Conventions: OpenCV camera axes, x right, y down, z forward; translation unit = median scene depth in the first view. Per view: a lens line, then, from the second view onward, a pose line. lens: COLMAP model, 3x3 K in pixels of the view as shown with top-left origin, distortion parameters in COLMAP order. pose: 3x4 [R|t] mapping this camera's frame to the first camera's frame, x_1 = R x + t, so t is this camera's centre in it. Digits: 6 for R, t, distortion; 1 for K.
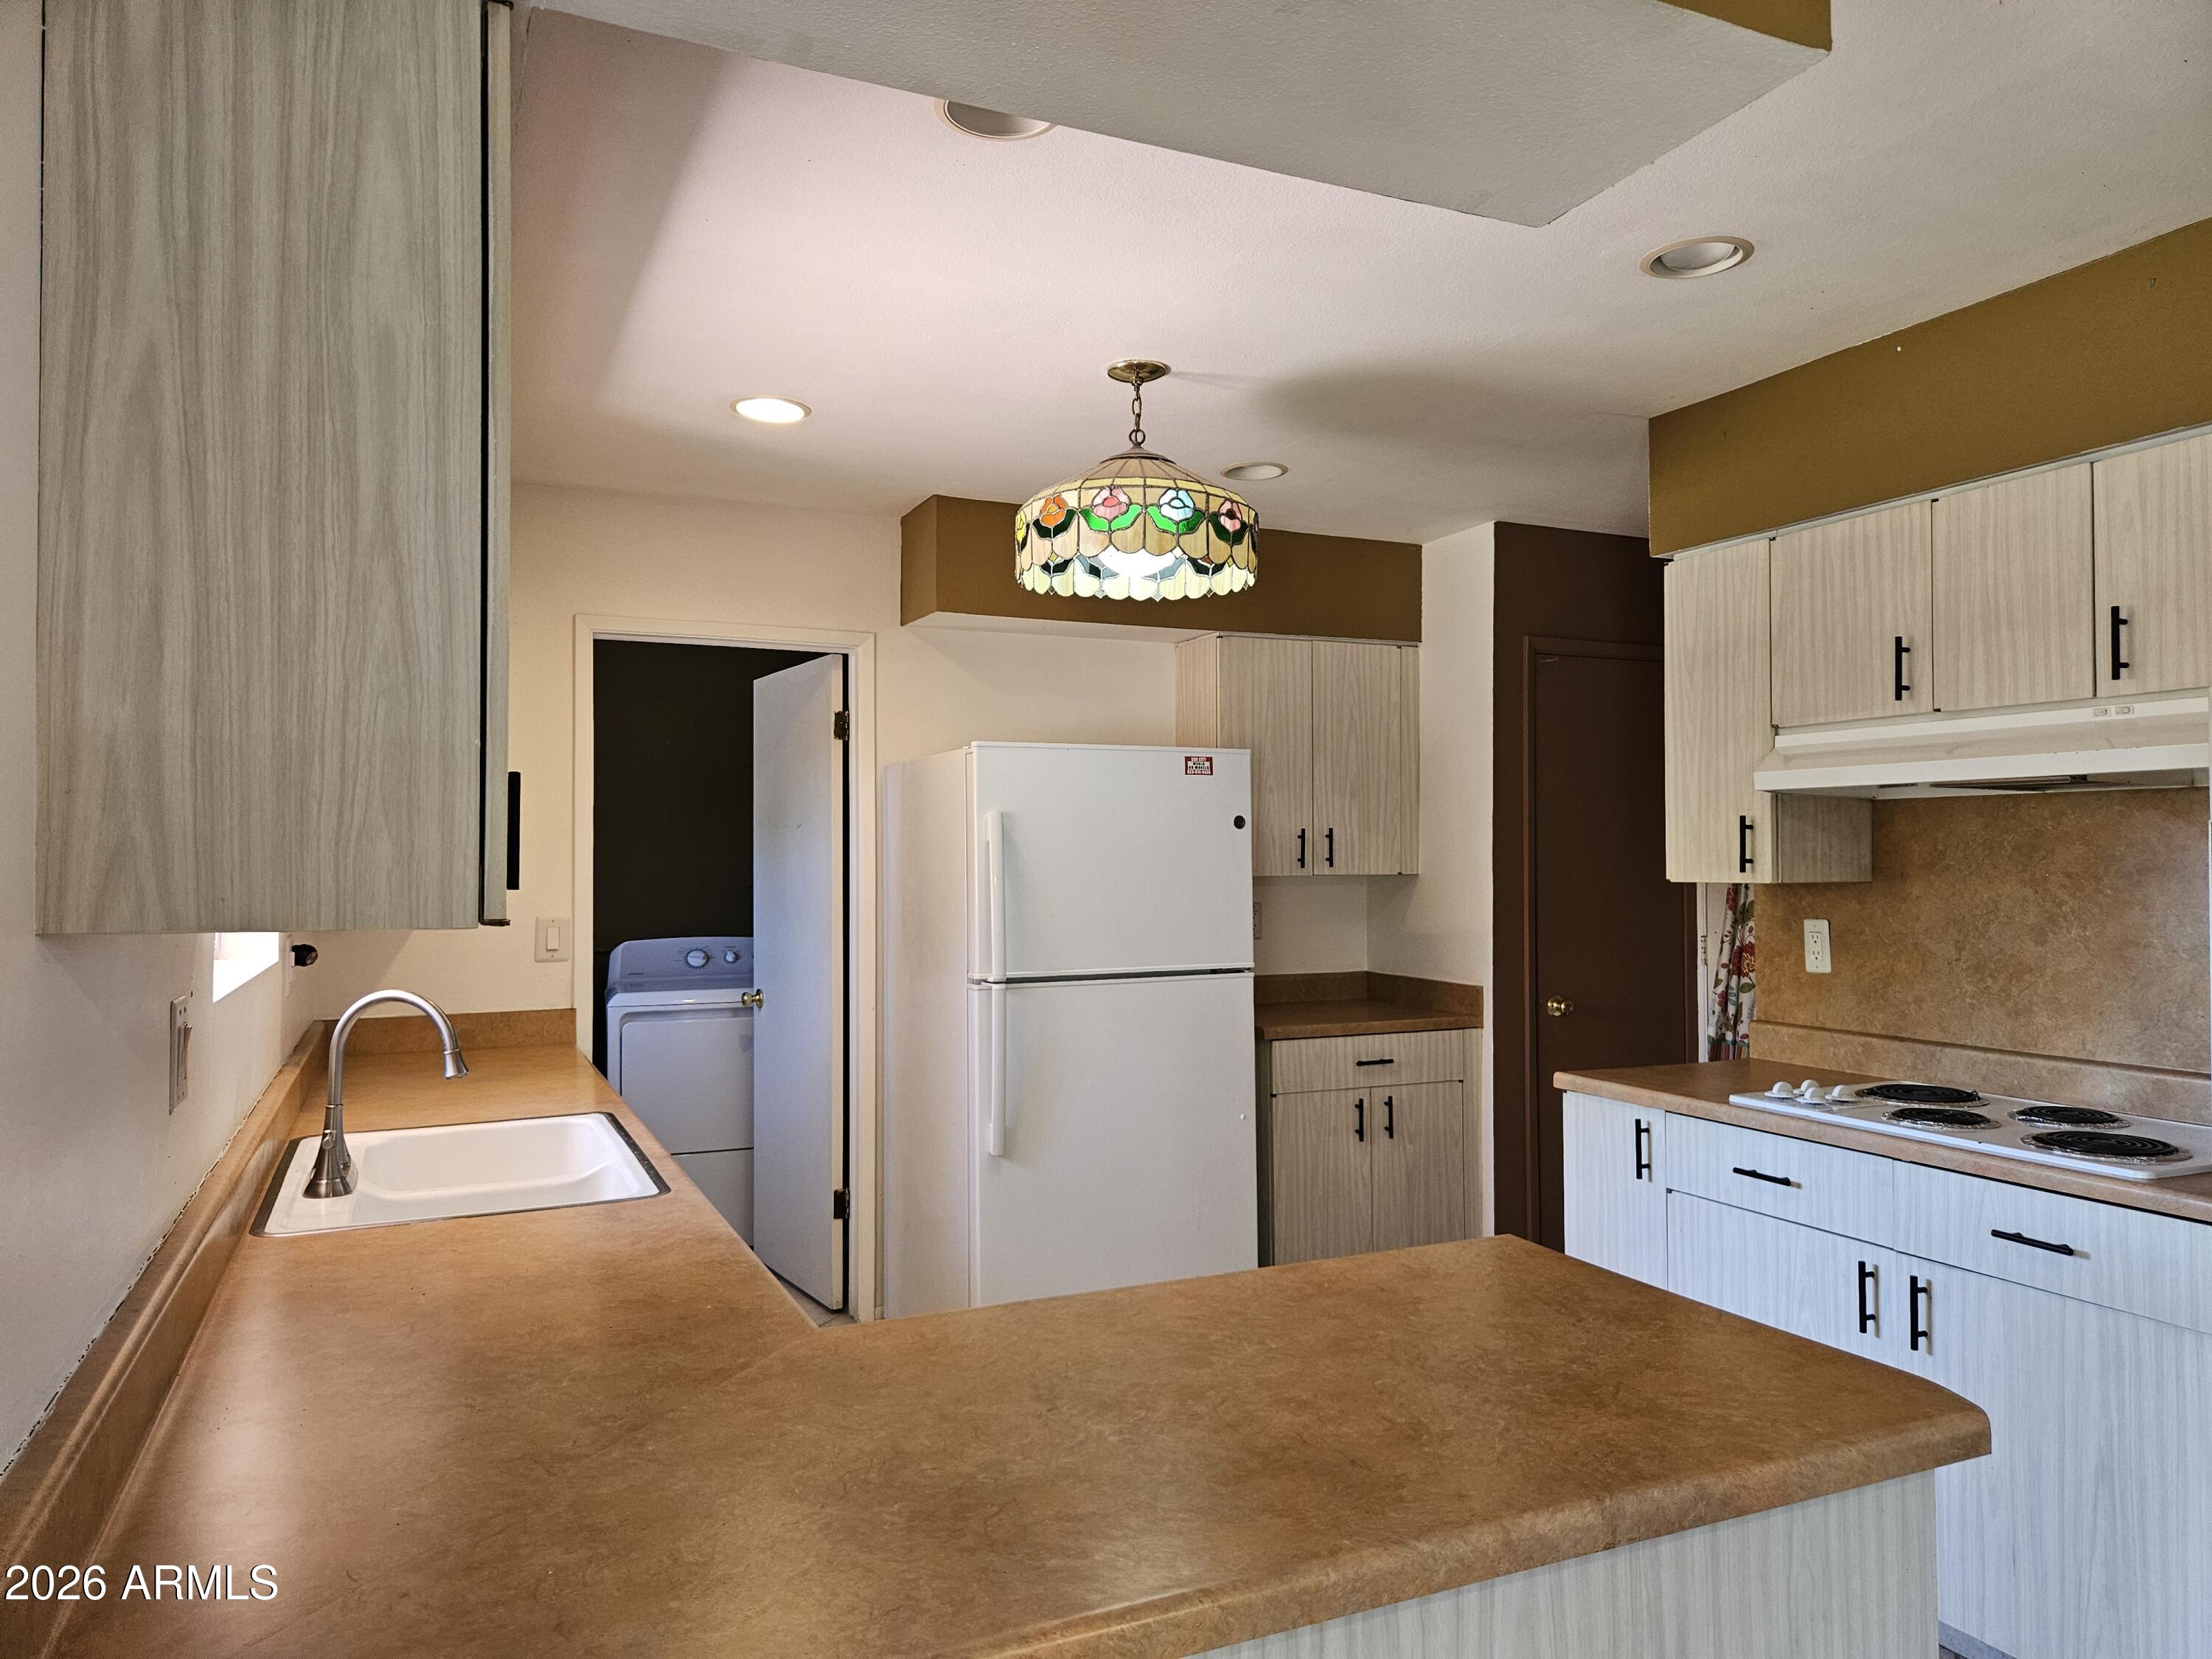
lens RADIAL K [[1492.7, 0, 1103.2], [0, 1492.7, 844.4], [0, 0, 1]] dist [0.056211, -0.032302]
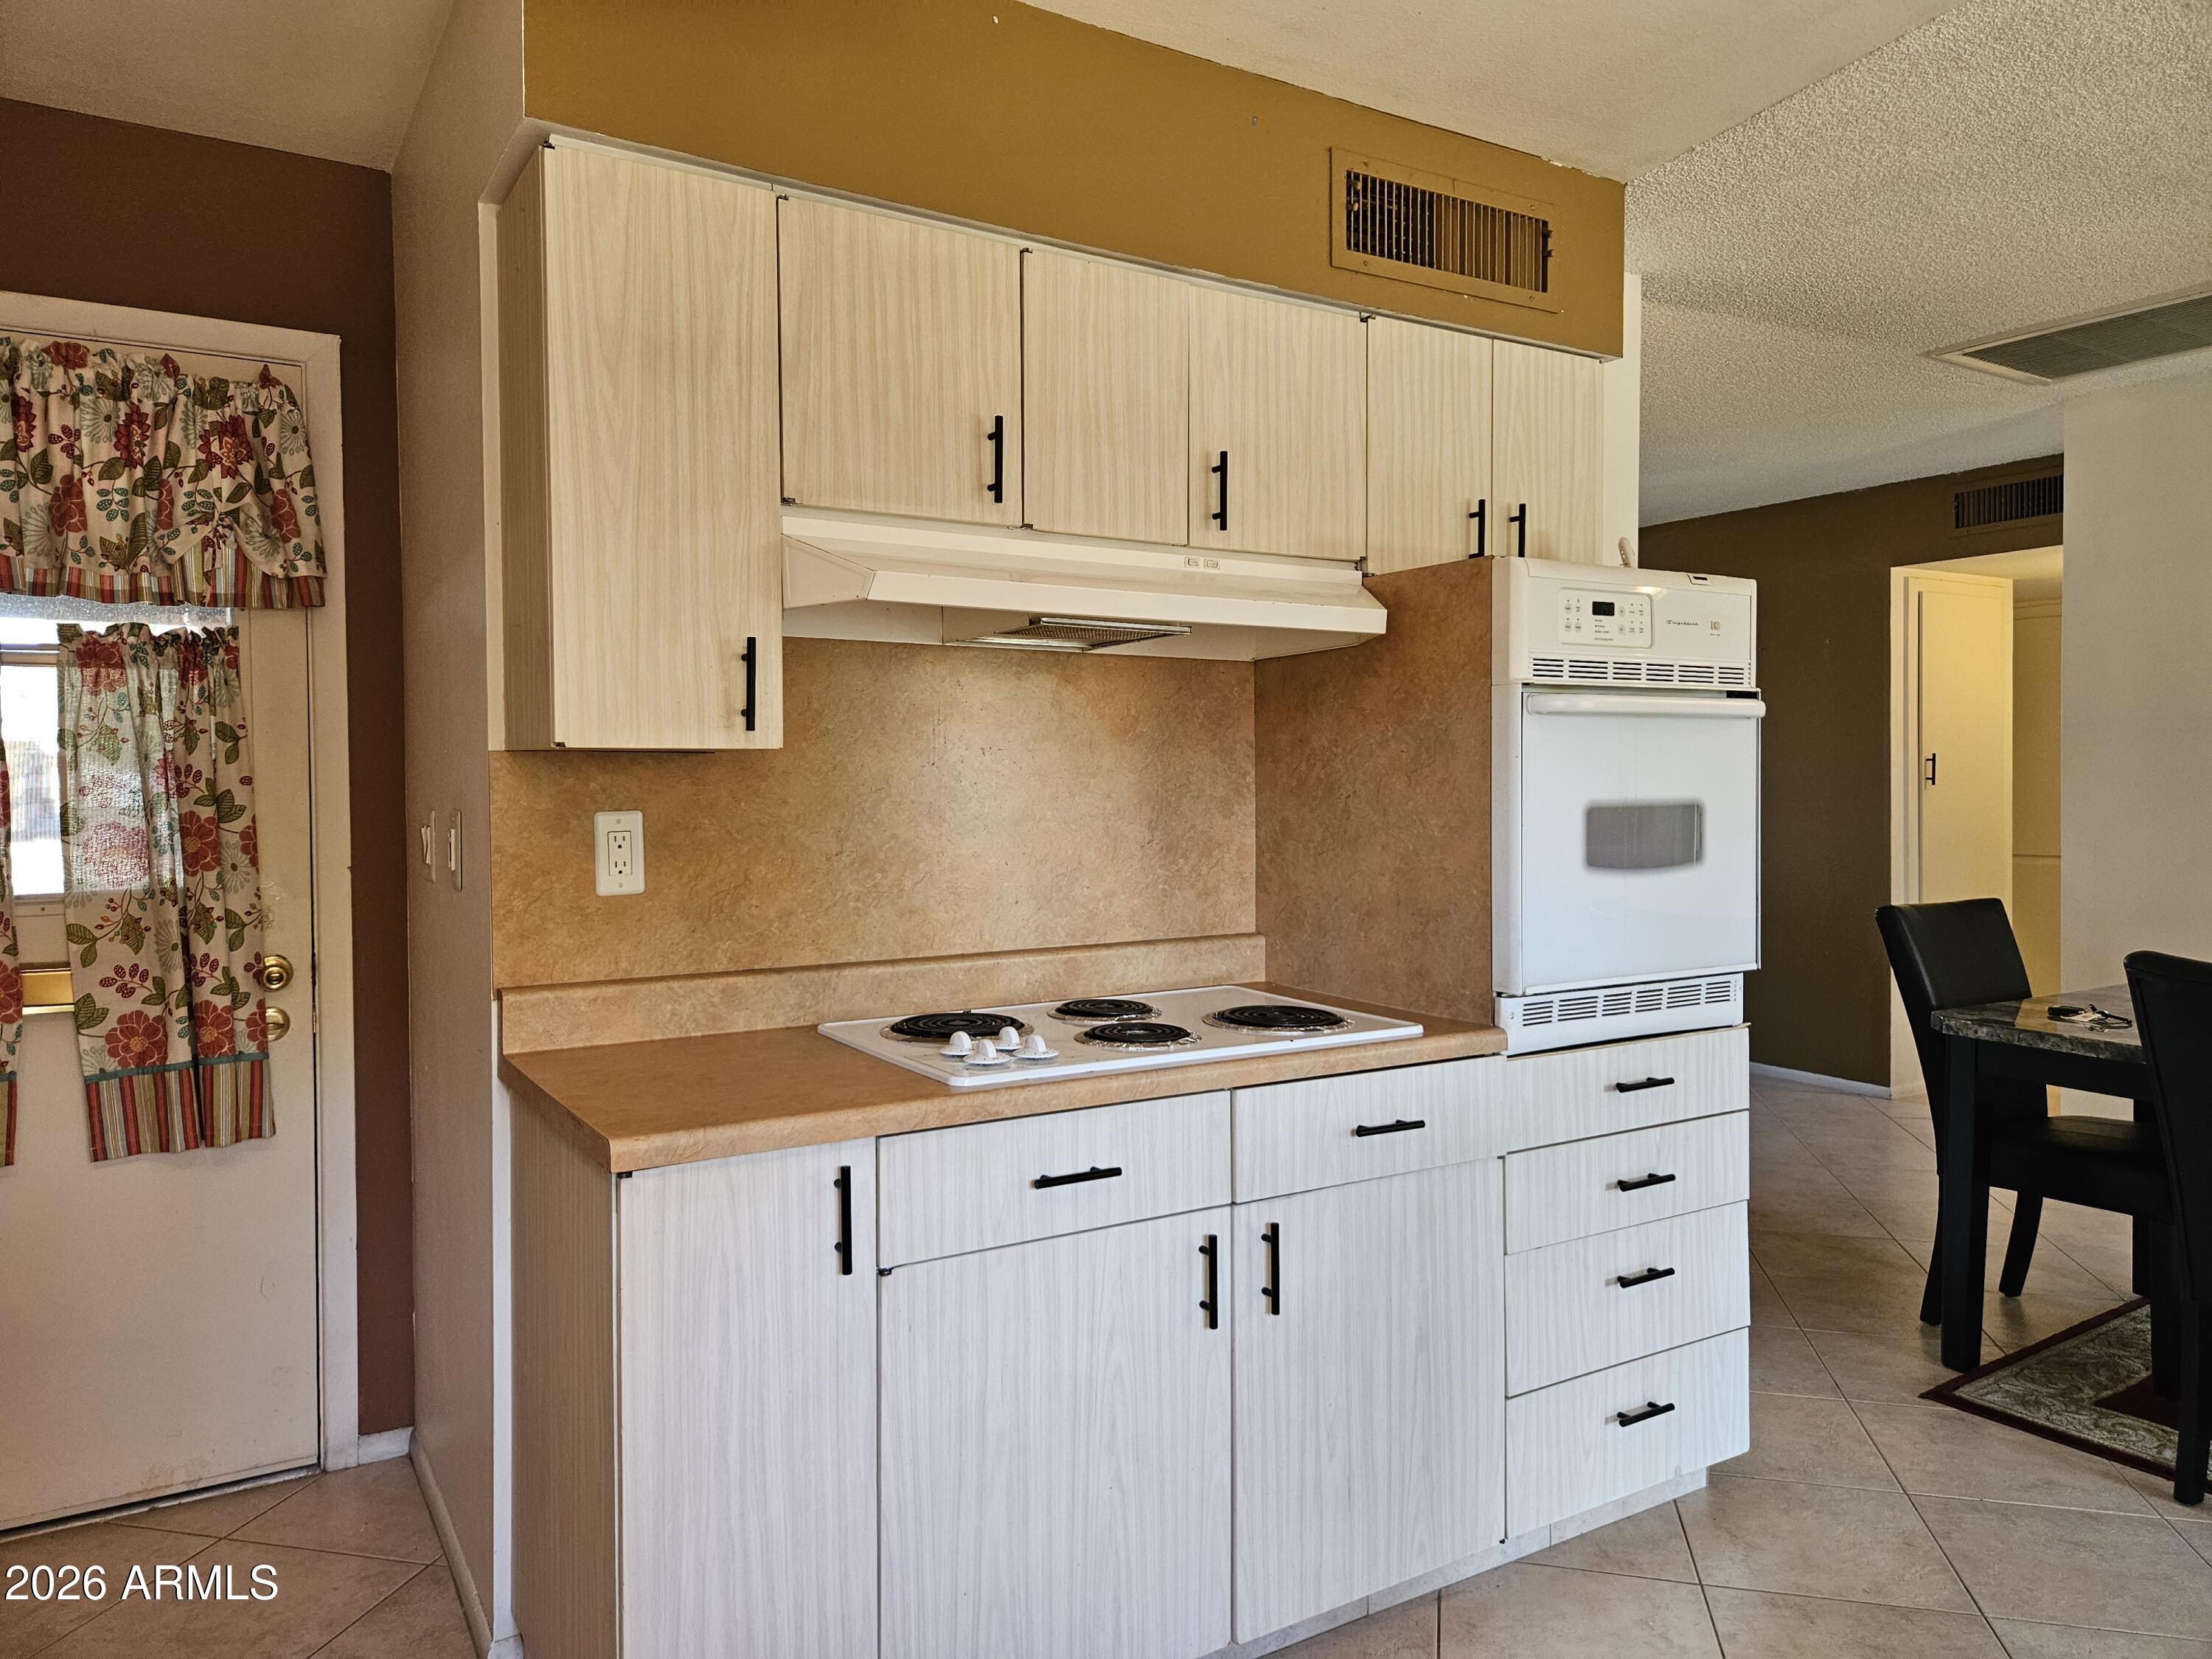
lens RADIAL K [[1492.7, 0, 1100.5], [0, 1492.7, 809.9], [0, 0, 1]] dist [0.056211, -0.032302]
pose [[-0.123840, -0.017982, 0.992139, -0.202743], [-0.007948, 0.999822, 0.017129, 0.040811], [-0.992270, -0.005764, -0.123961, 0.977961]]
